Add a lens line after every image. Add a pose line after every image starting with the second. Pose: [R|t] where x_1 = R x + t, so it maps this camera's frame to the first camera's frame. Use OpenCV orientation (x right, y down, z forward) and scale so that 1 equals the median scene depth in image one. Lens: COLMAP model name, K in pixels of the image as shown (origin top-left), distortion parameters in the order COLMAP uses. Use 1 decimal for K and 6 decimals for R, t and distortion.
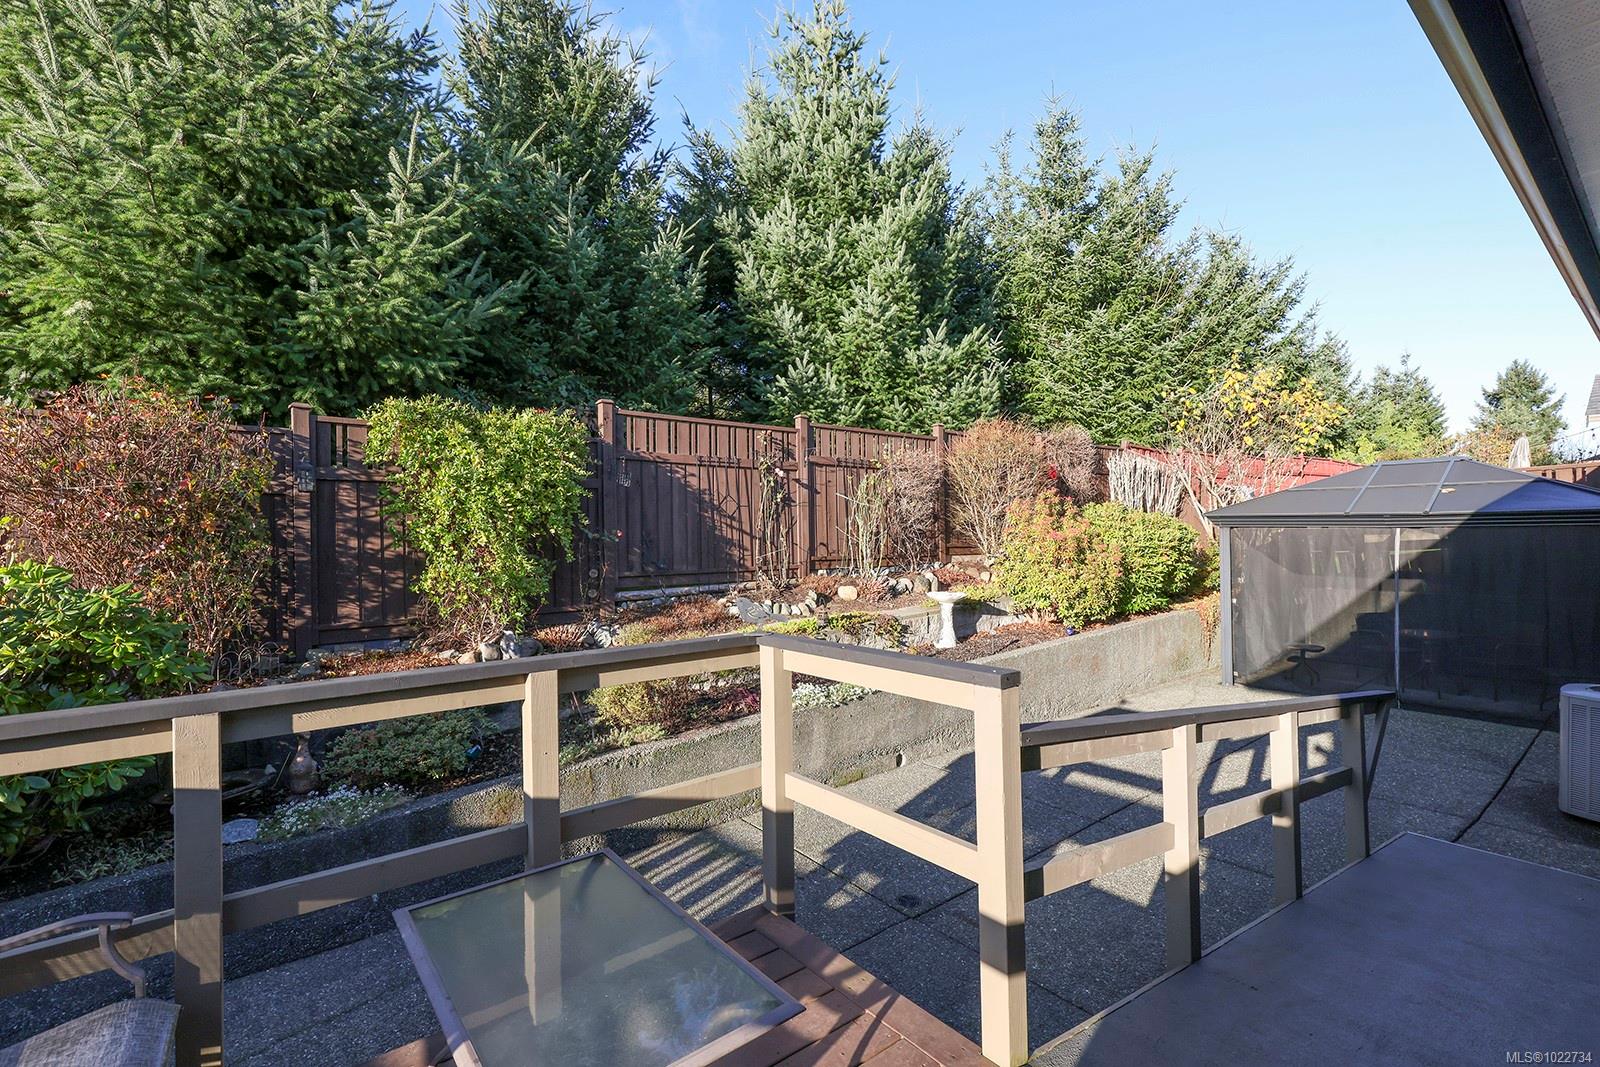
lens RADIAL K [[709.0, 0, 800.0], [0, 709.0, 533.5], [0, 0, 1]] dist [-0.000472, -0.000129]
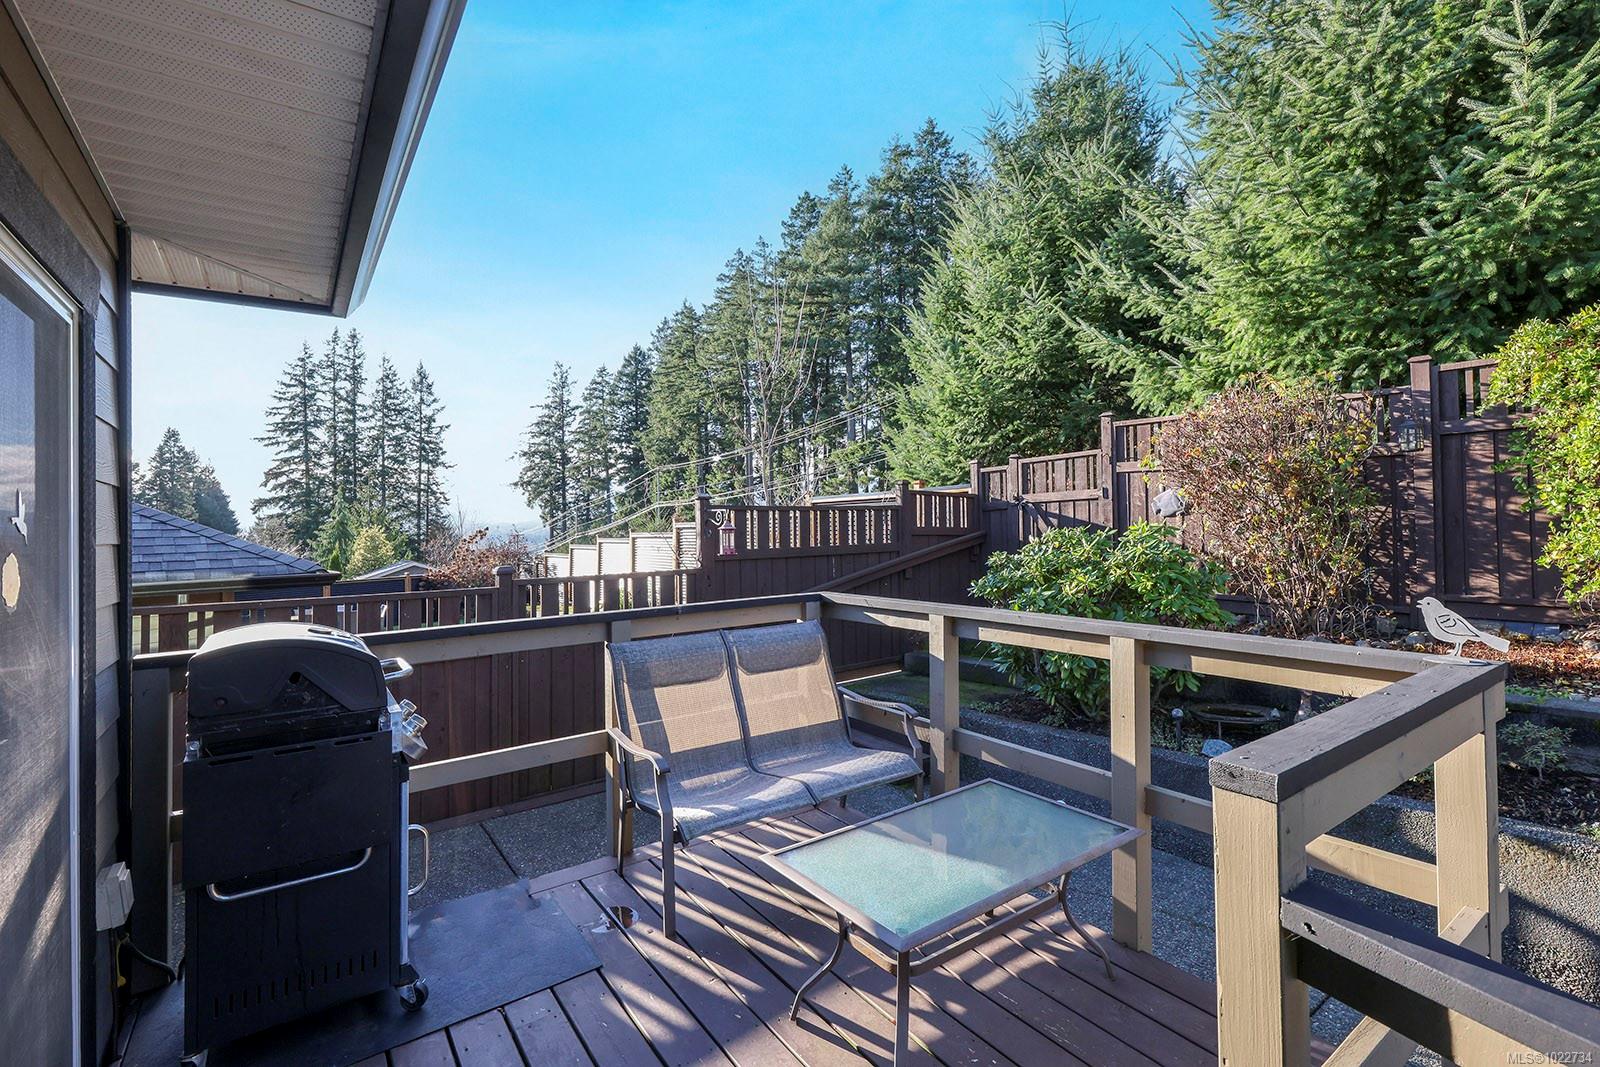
lens RADIAL K [[744.2, 0, 838.3], [0, 744.2, 498.4], [0, 0, 1]] dist [-0.002089, -0.000220]
pose [[-0.030835, -0.017417, -0.999373, 0.302740], [0.030156, 0.999377, -0.018347, -0.000532], [0.999069, -0.030703, -0.030290, 0.252743]]
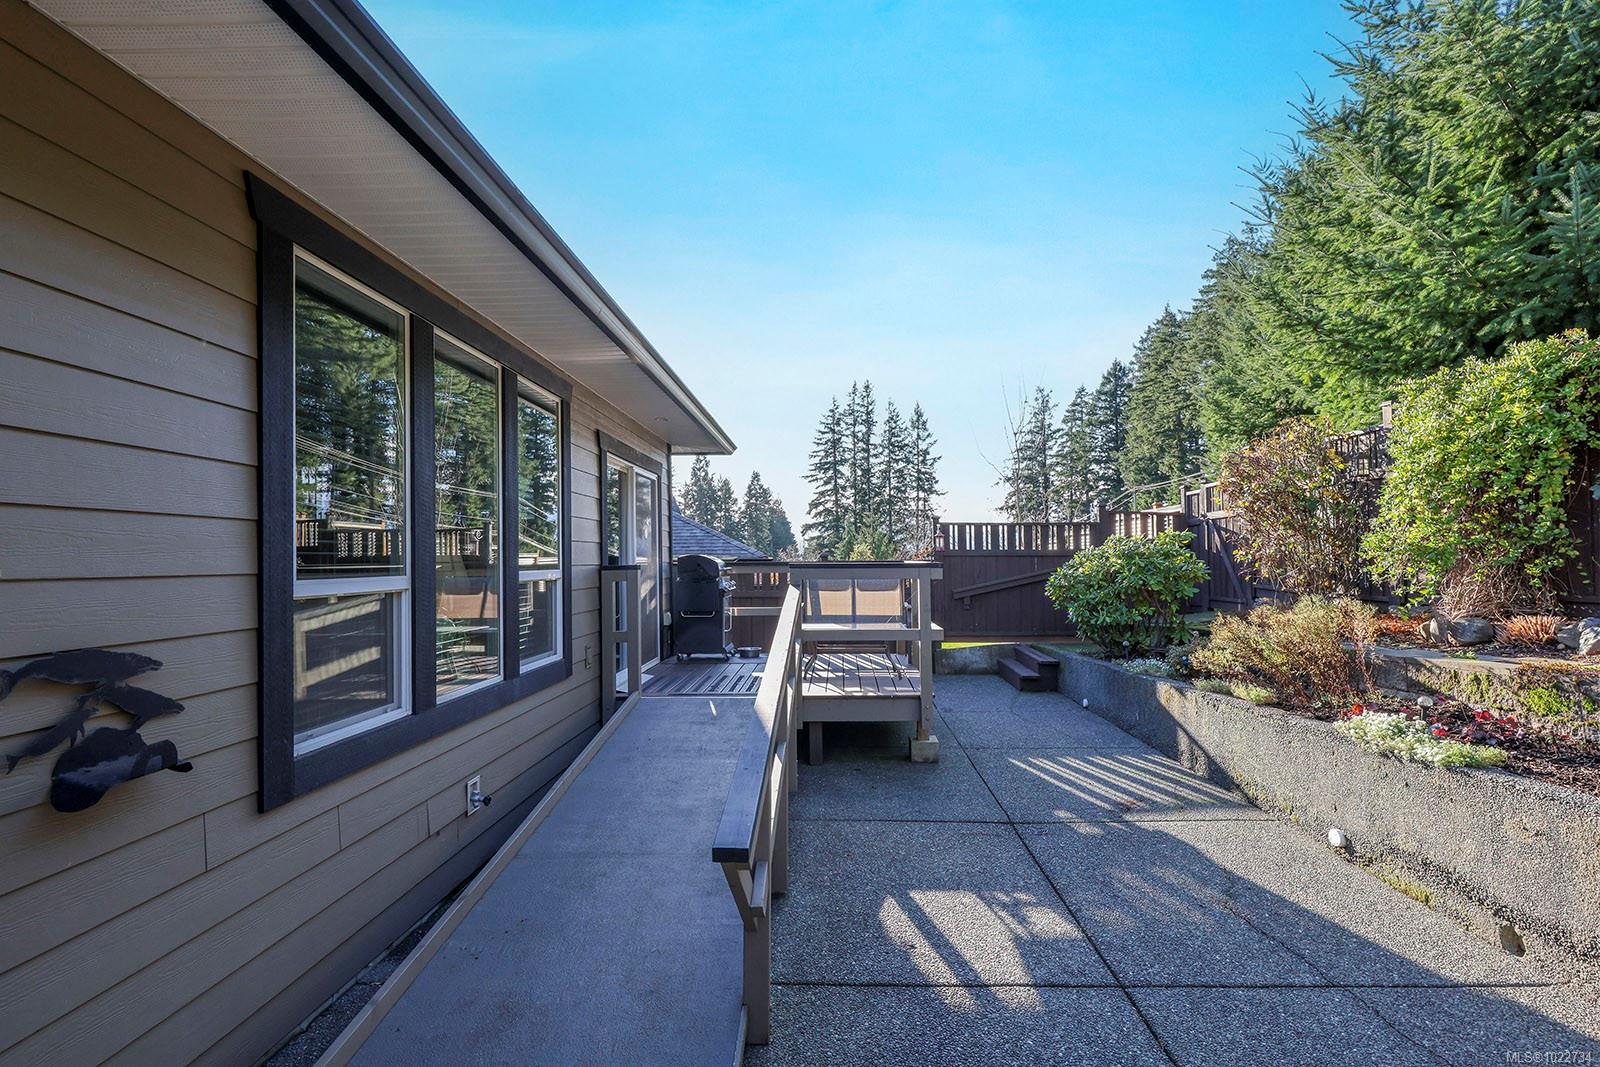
lens RADIAL K [[768.3, 0, 800.0], [0, 768.3, 533.5], [0, 0, 1]] dist [-0.000723, -0.000070]
pose [[-0.650023, -0.003176, -0.759908, 0.944860], [0.019729, 0.999584, -0.021054, 0.049730], [0.759659, -0.028678, -0.649689, 1.089543]]
